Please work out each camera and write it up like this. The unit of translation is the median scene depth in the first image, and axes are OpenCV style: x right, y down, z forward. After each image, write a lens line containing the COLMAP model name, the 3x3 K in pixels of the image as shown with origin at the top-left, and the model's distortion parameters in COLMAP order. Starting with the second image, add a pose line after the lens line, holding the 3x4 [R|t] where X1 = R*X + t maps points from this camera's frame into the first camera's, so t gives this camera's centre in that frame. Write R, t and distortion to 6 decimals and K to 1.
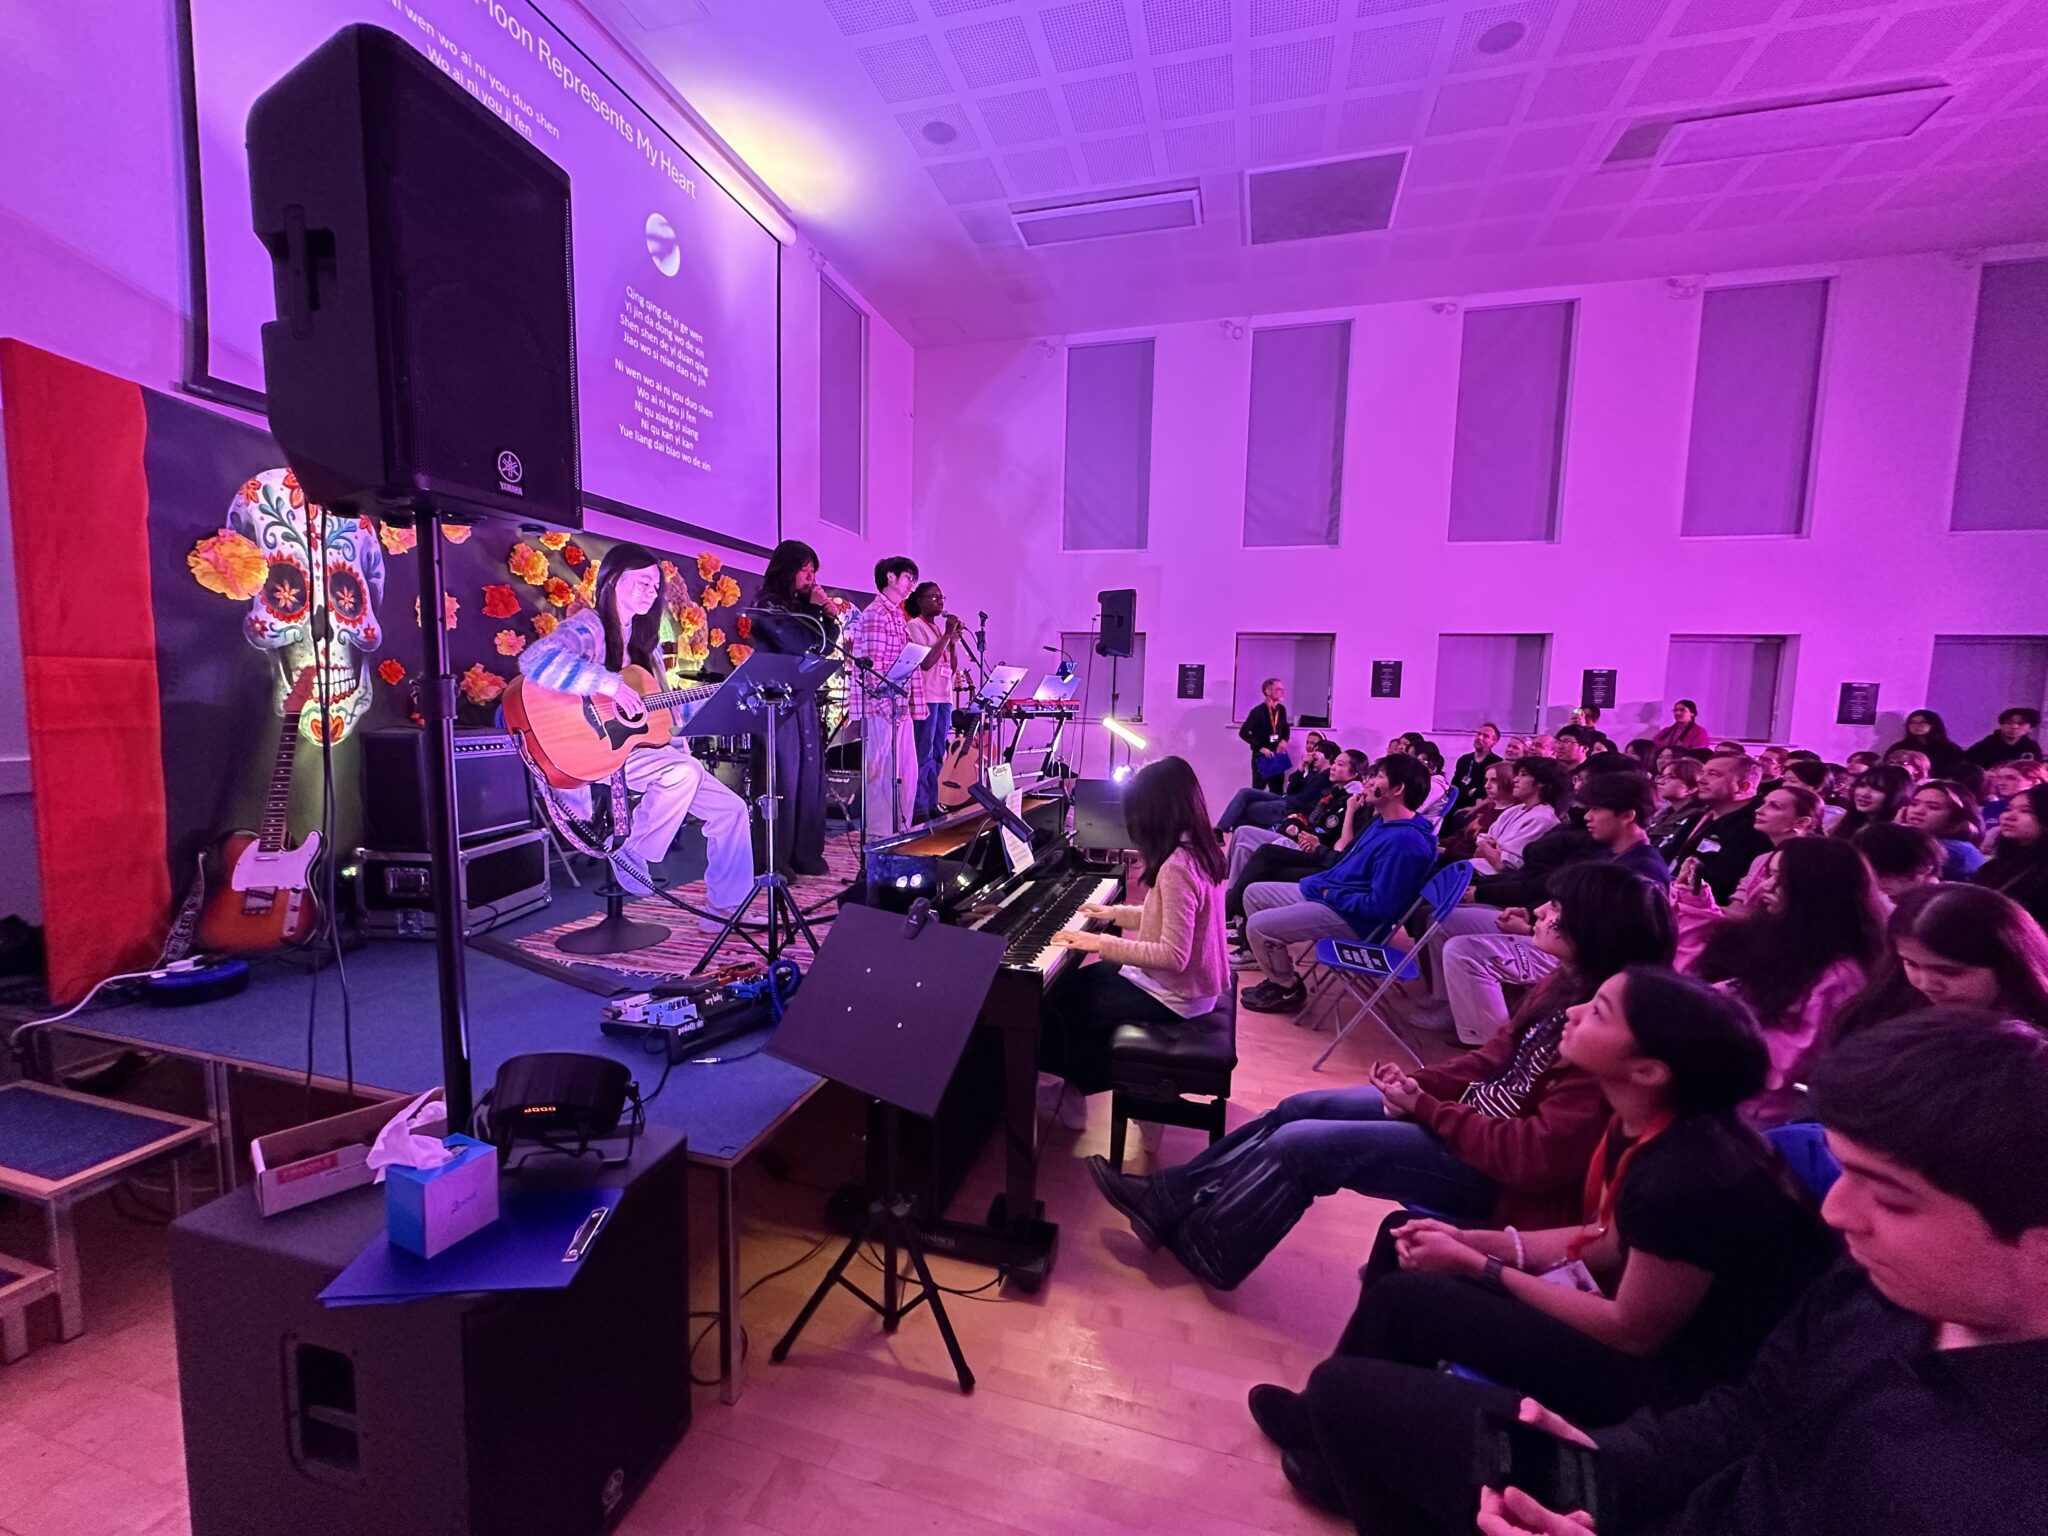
lens RADIAL K [[824.8, 0, 1028.1], [0, 824.8, 776.5], [0, 0, 1]] dist [-0.001080, 0.000021]
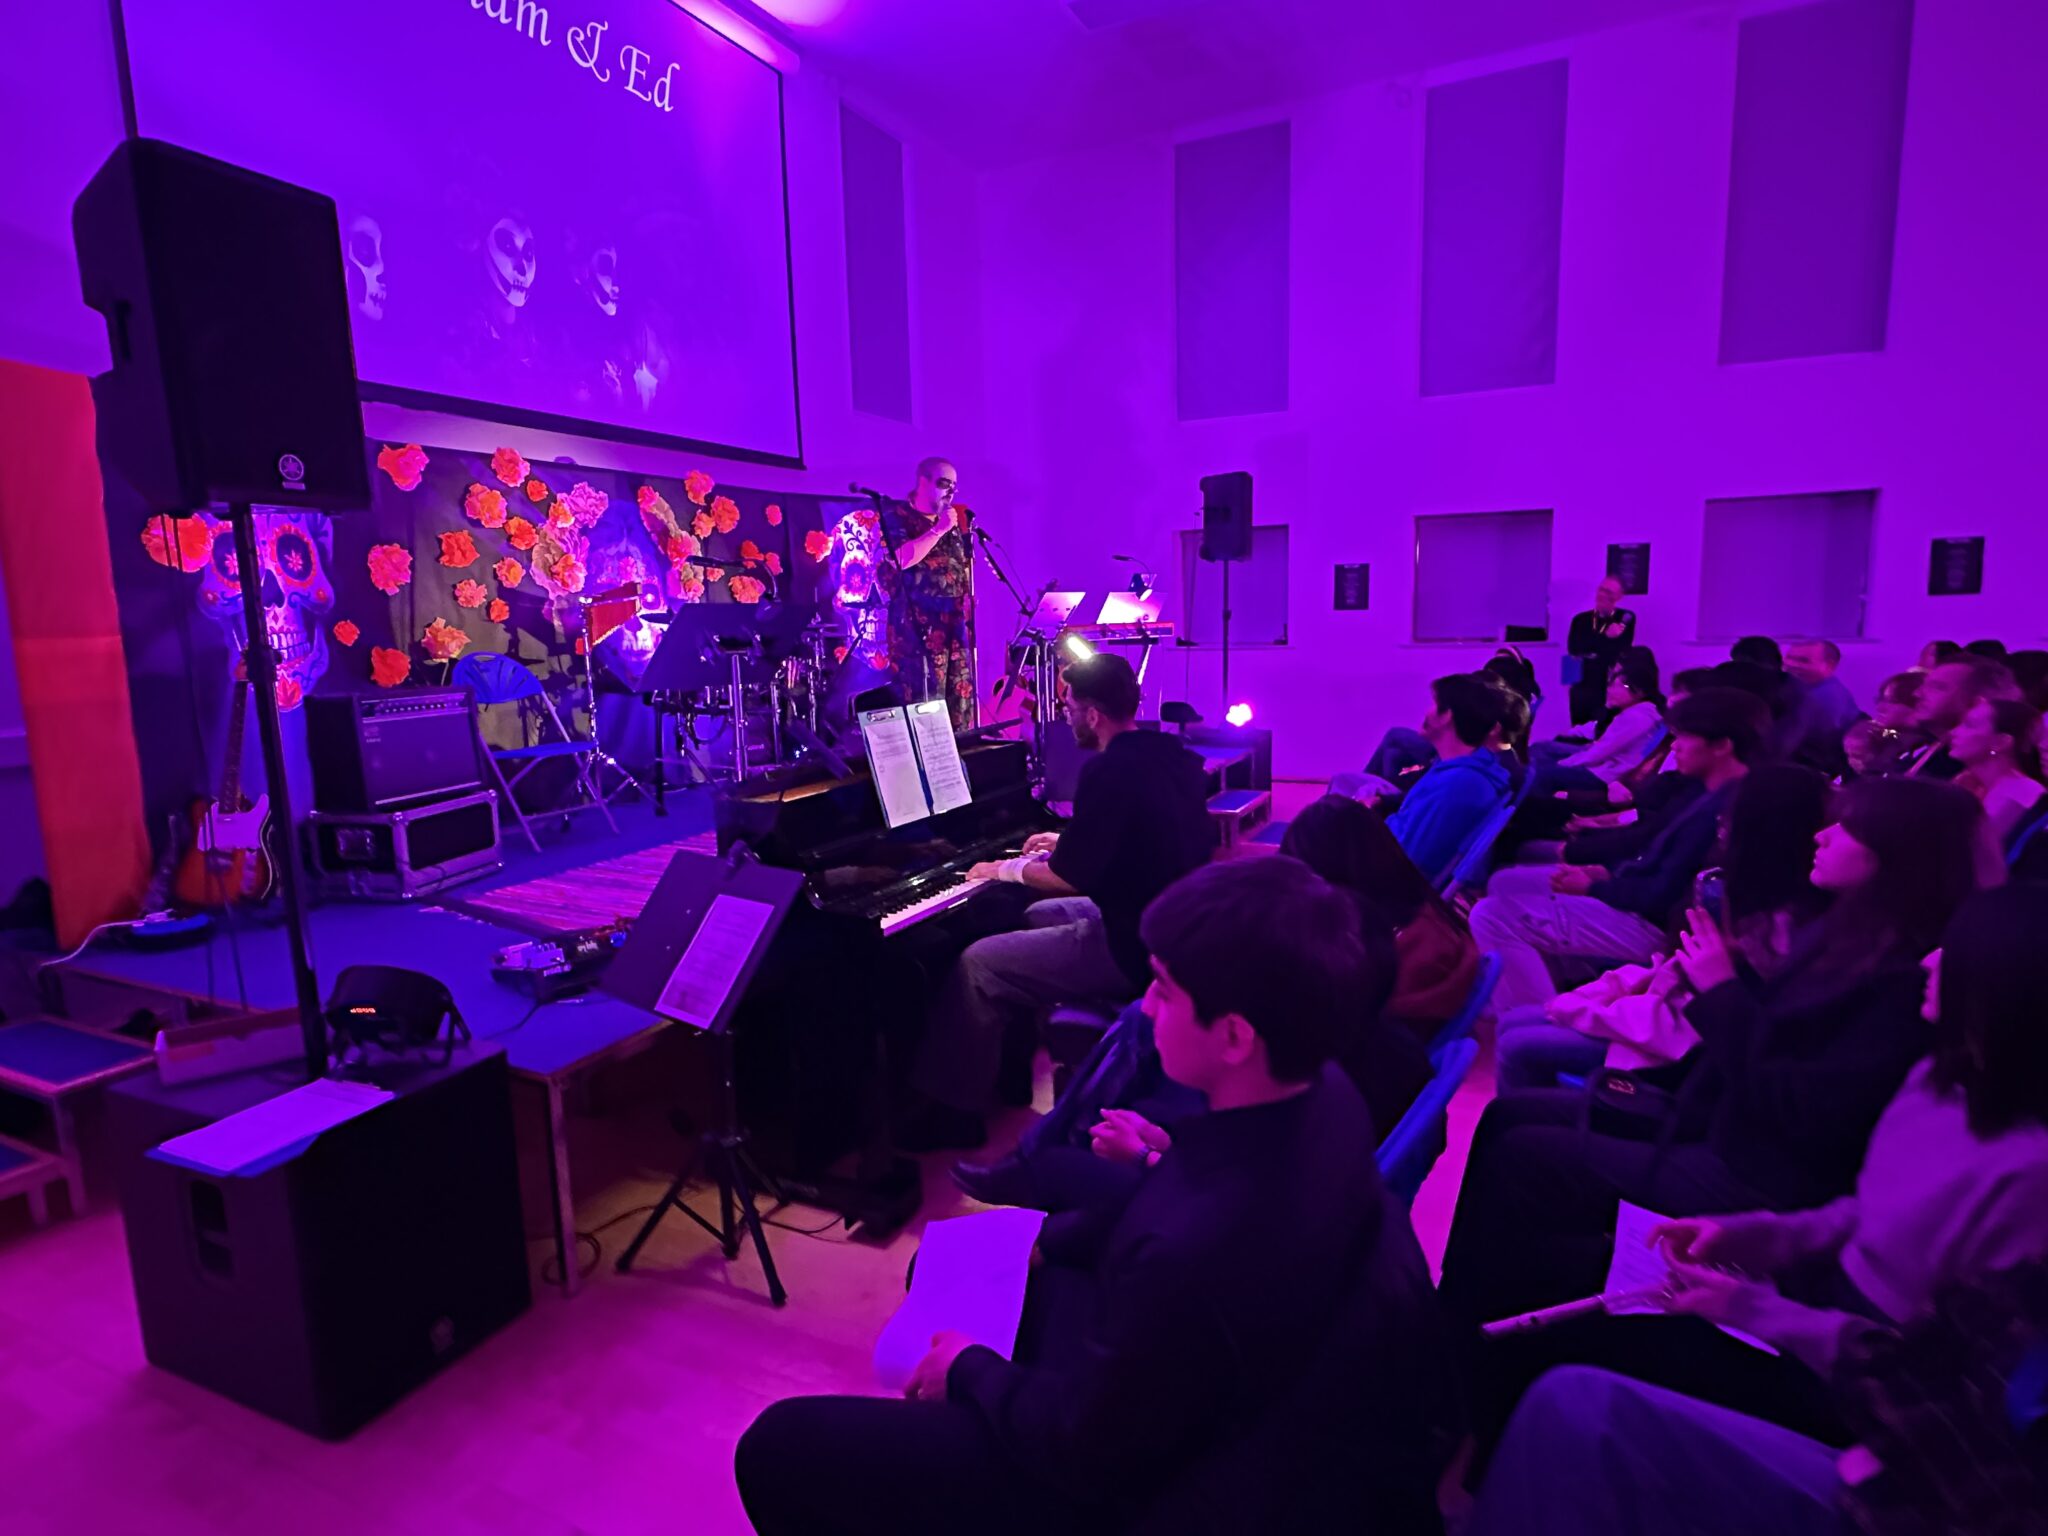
lens RADIAL K [[1129.3, 0, 1031.7], [0, 1129.3, 789.8], [0, 0, 1]] dist [-0.004957, 0.002323]
pose [[0.980830, -0.020269, -0.193811, 0.294669], [0.030855, 0.998183, 0.051762, 0.015175], [0.192409, -0.056750, 0.979672, -0.168110]]
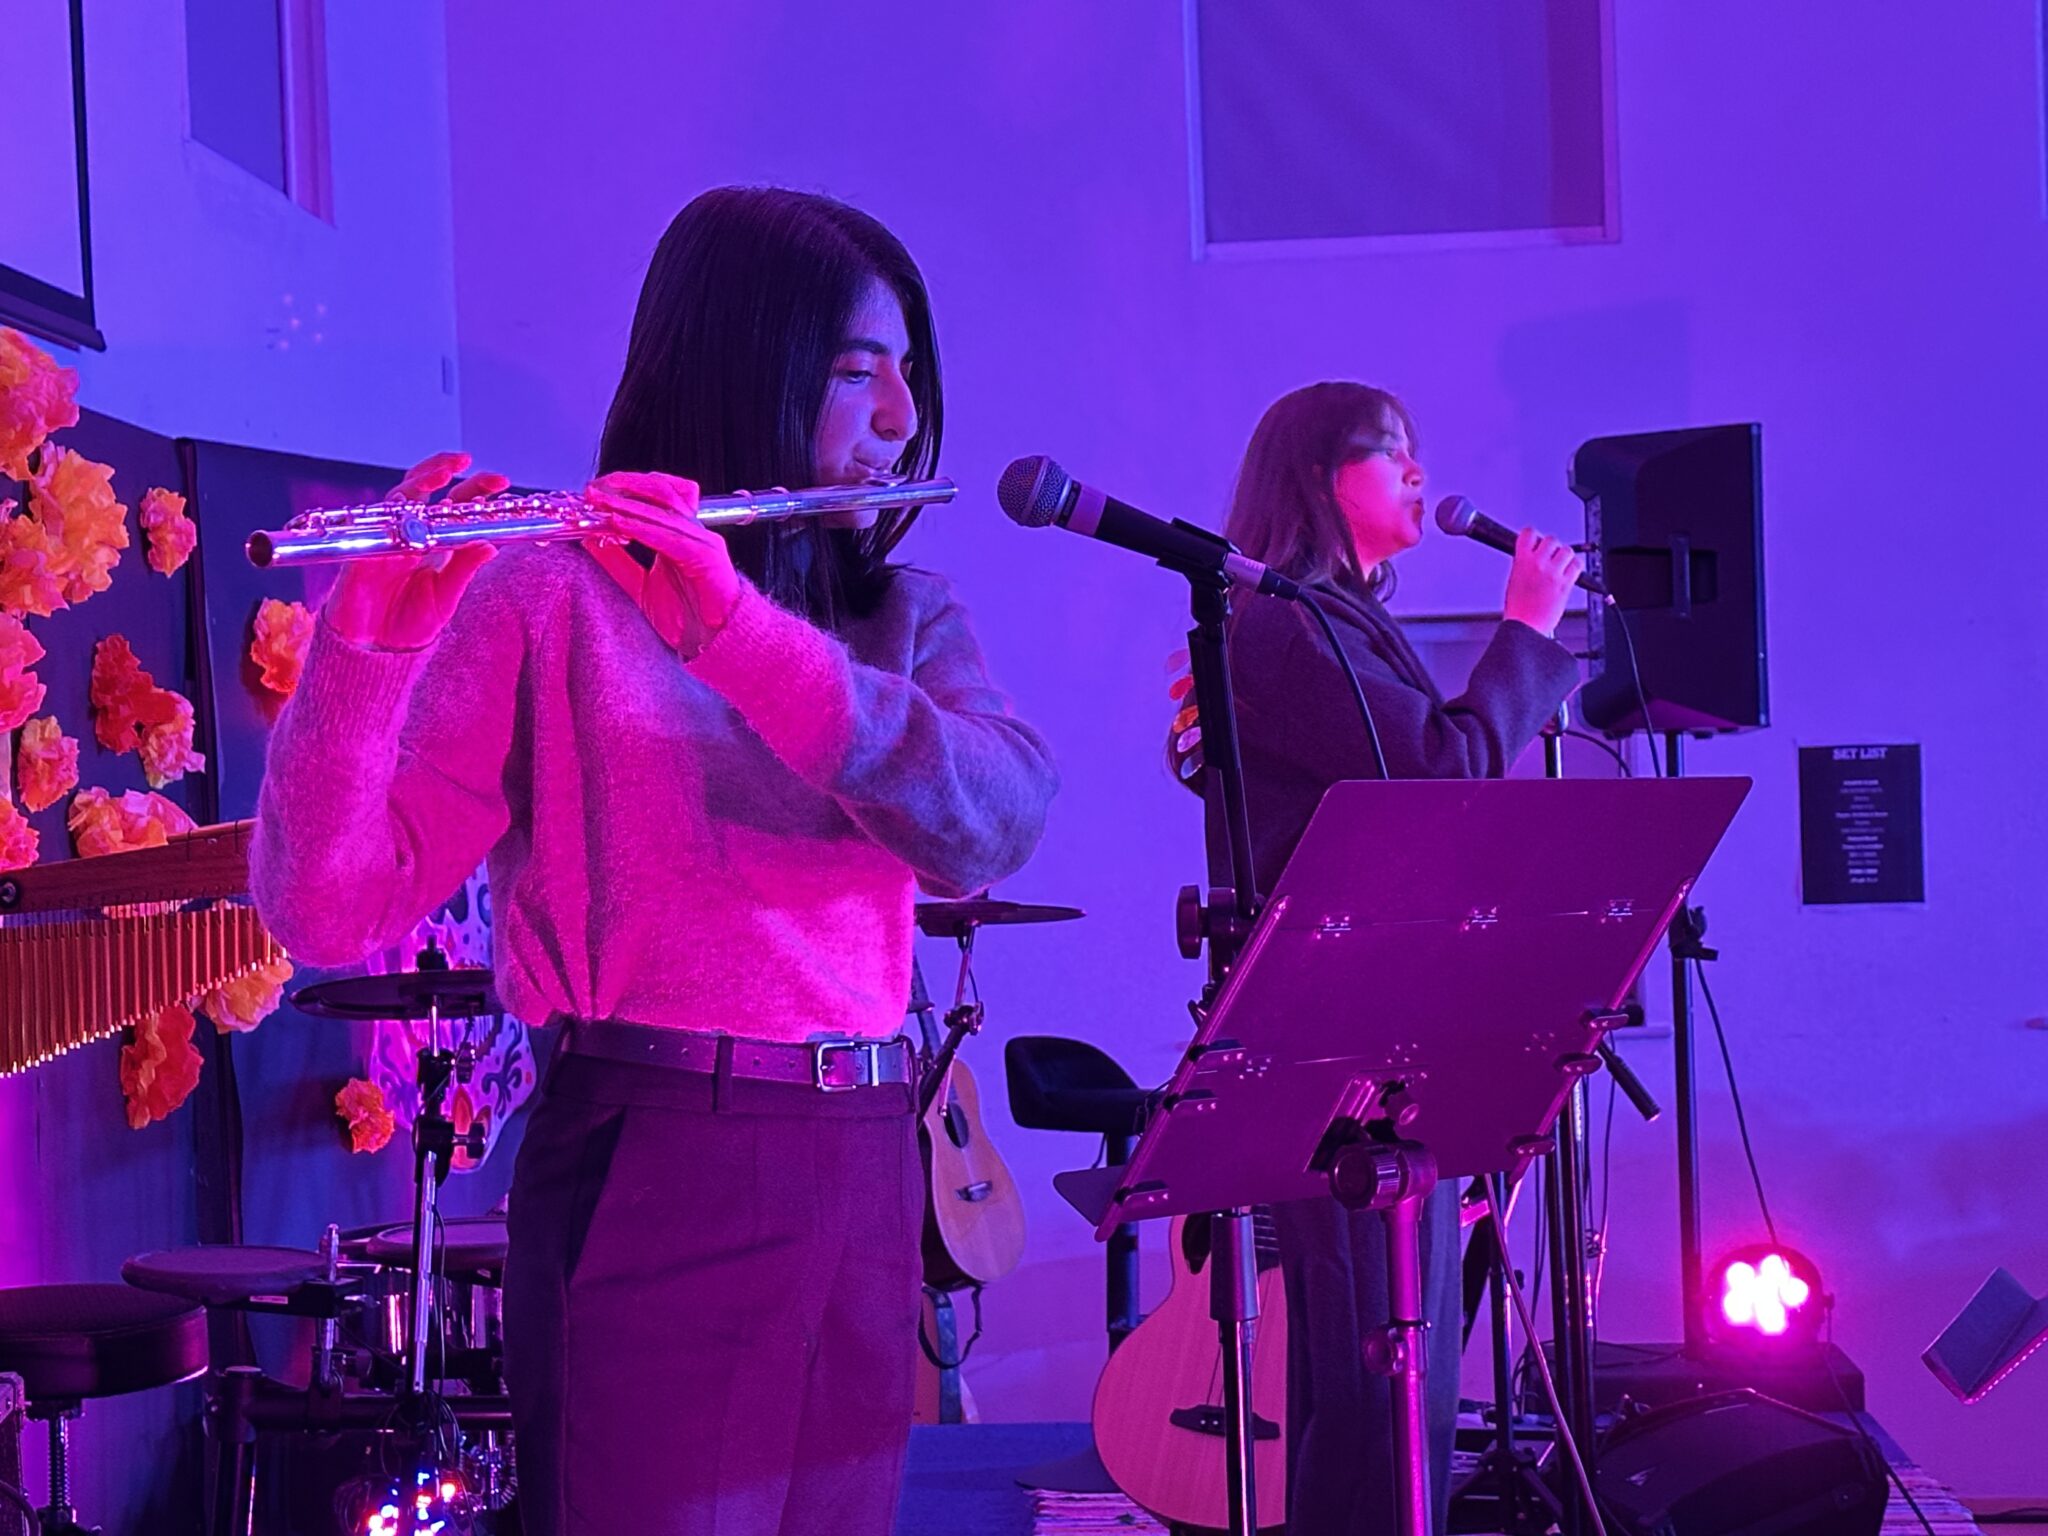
lens RADIAL K [[3931.3, 0, 1029.2], [0, 3931.3, 762.4], [0, 0, 1]] dist [0.152790, 0.000000]
pose [[0.979143, -0.050437, 0.196810, -0.586625], [0.073786, 0.990832, -0.113171, -0.081571], [-0.189298, 0.125332, 0.973888, 0.093407]]
